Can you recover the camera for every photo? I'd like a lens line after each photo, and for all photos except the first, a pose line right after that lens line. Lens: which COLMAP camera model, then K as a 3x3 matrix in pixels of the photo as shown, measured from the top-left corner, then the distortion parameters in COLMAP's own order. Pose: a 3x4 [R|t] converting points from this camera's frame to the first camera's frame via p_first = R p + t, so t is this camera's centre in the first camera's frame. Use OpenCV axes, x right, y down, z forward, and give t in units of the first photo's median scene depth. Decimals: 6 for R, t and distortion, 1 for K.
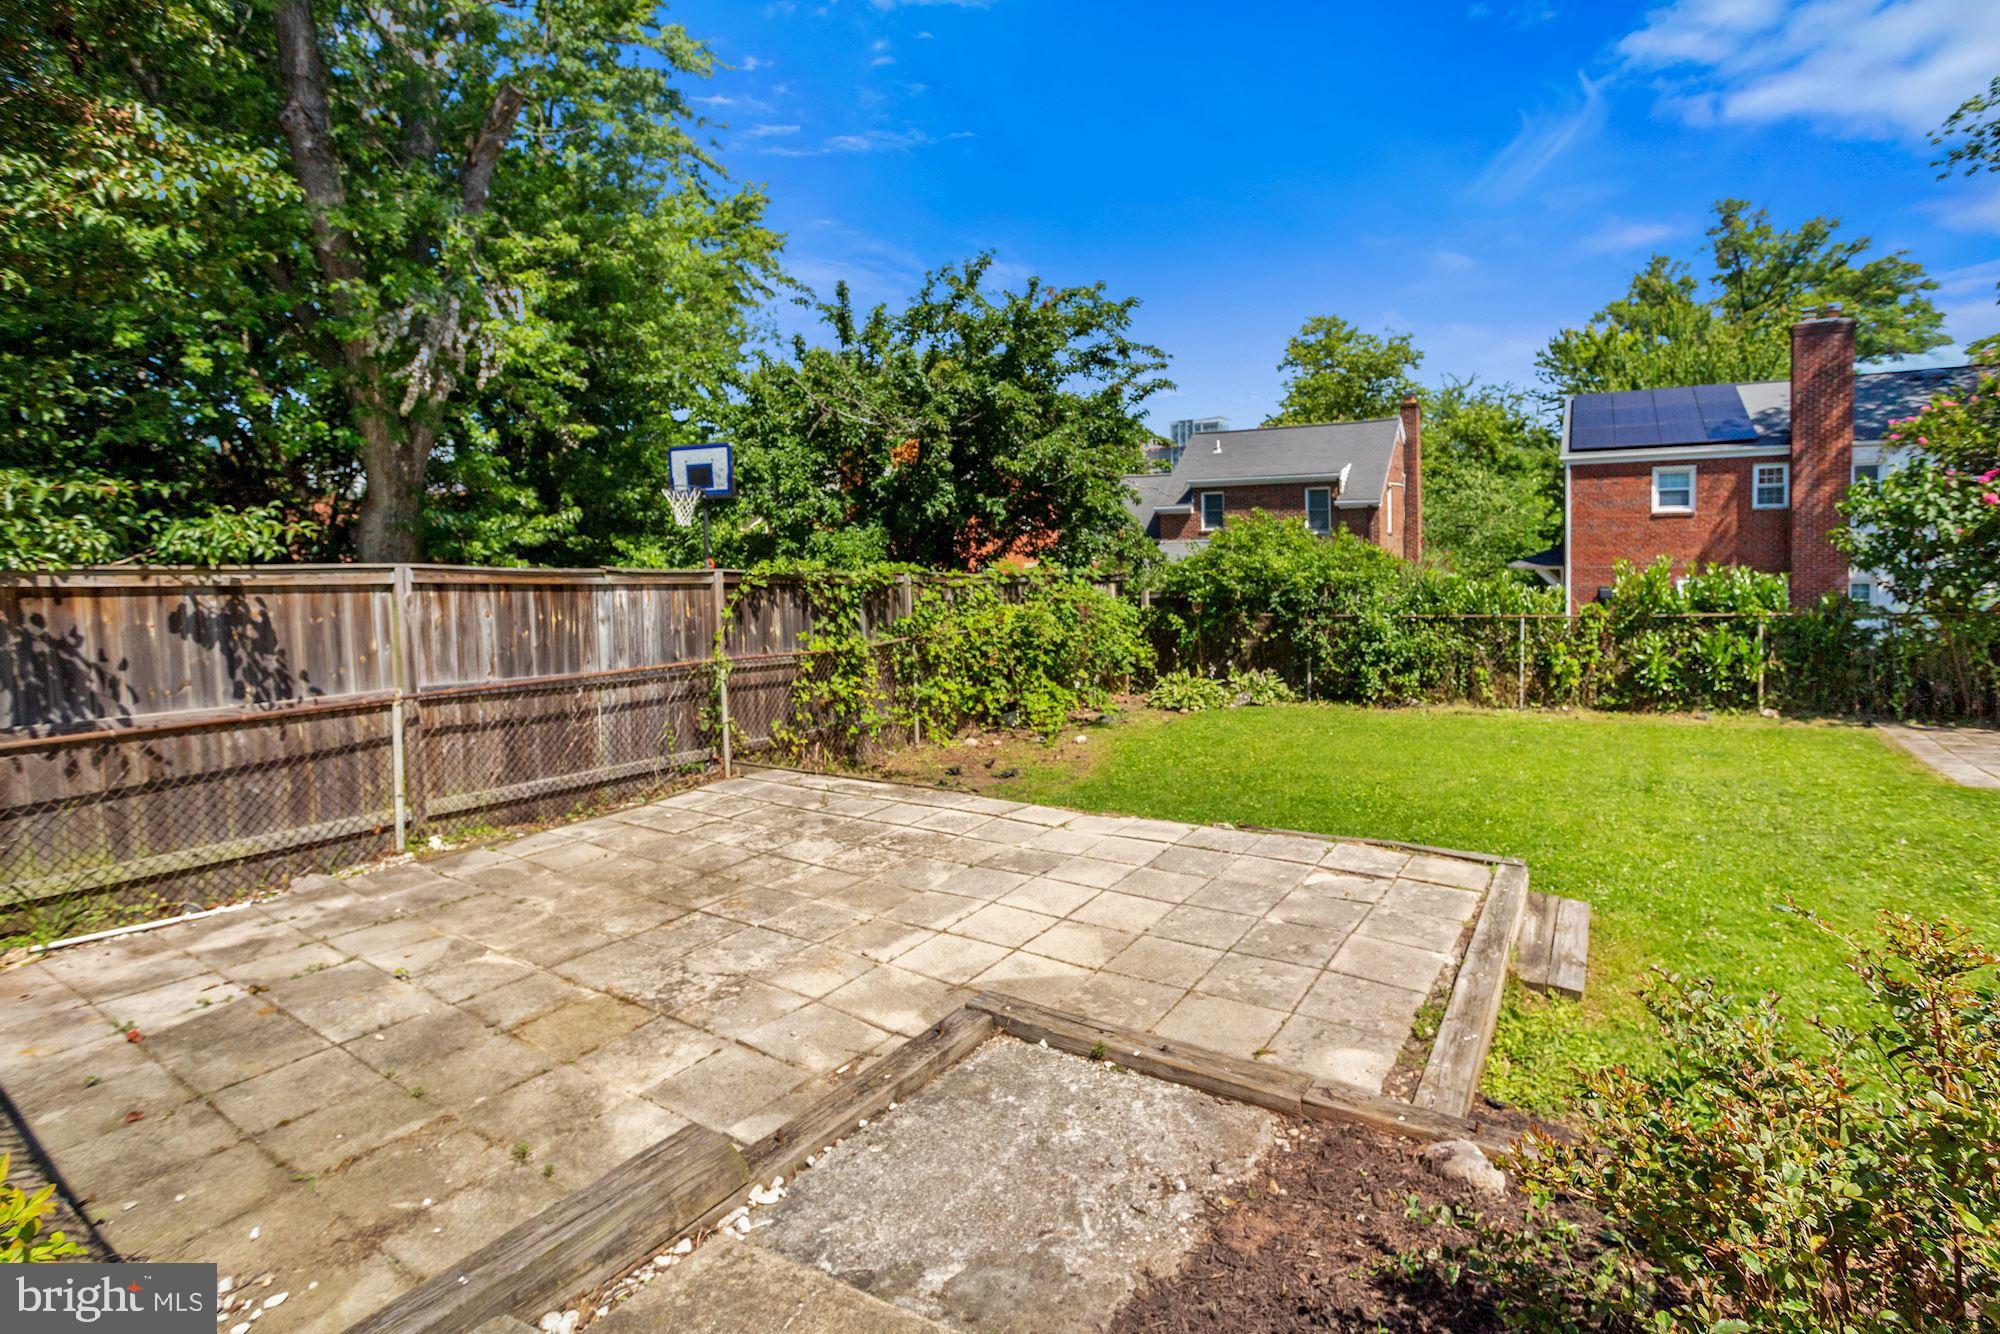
lens RADIAL K [[965.3, 0, 1002.8], [0, 965.3, 695.2], [0, 0, 1]] dist [-0.035789, 0.000767]
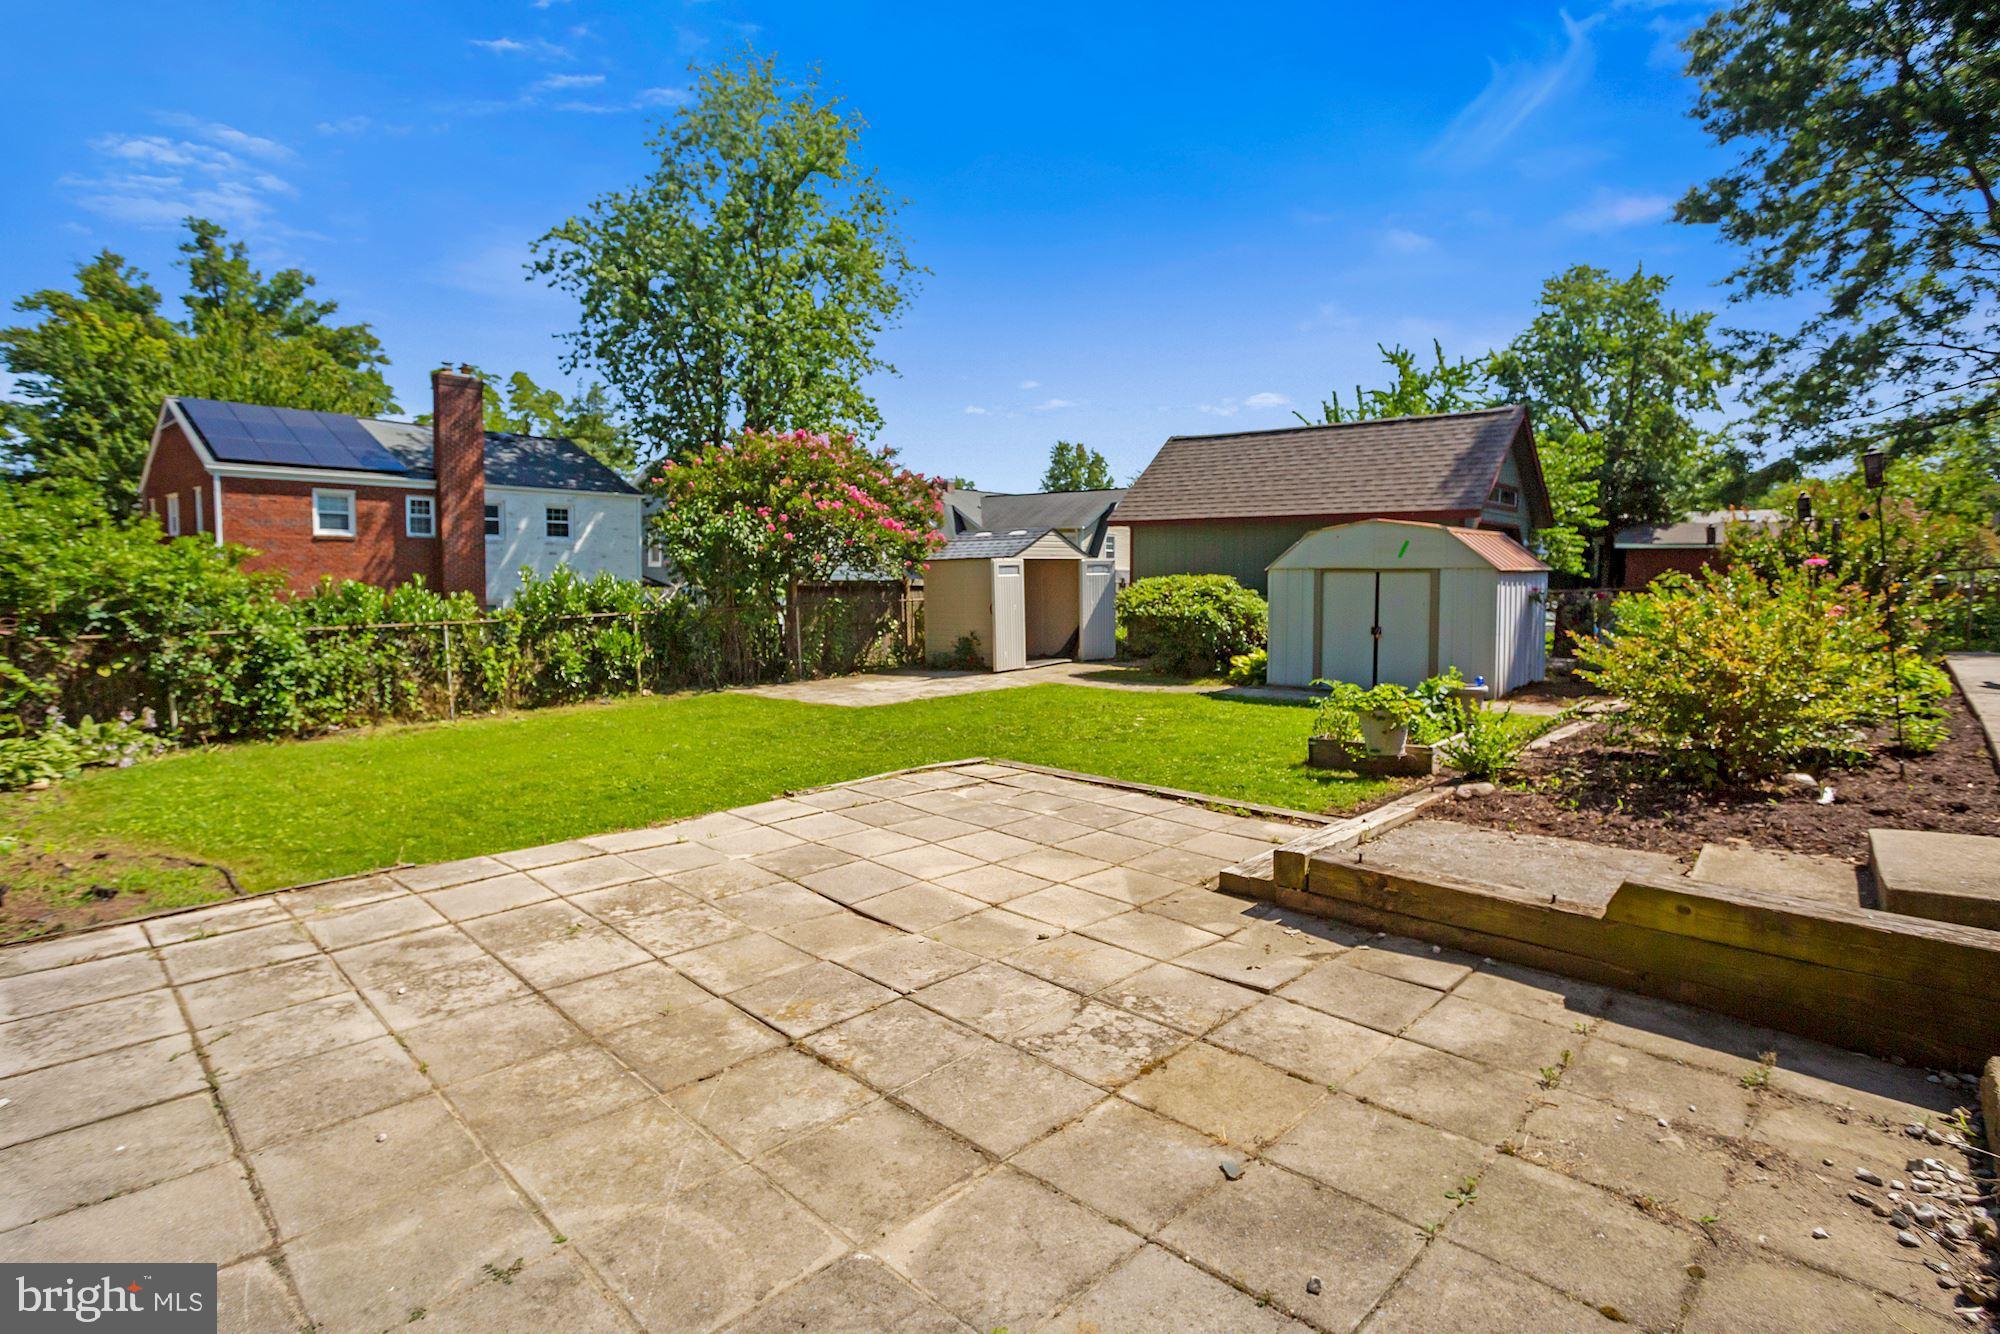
lens RADIAL K [[965.3, 0, 1002.8], [0, 965.3, 695.2], [0, 0, 1]] dist [-0.035789, 0.000767]
pose [[0.179511, -0.089158, 0.979708, -0.320177], [0.131329, 0.989143, 0.065953, 0.000095], [-0.974951, 0.116825, 0.189271, 0.286590]]
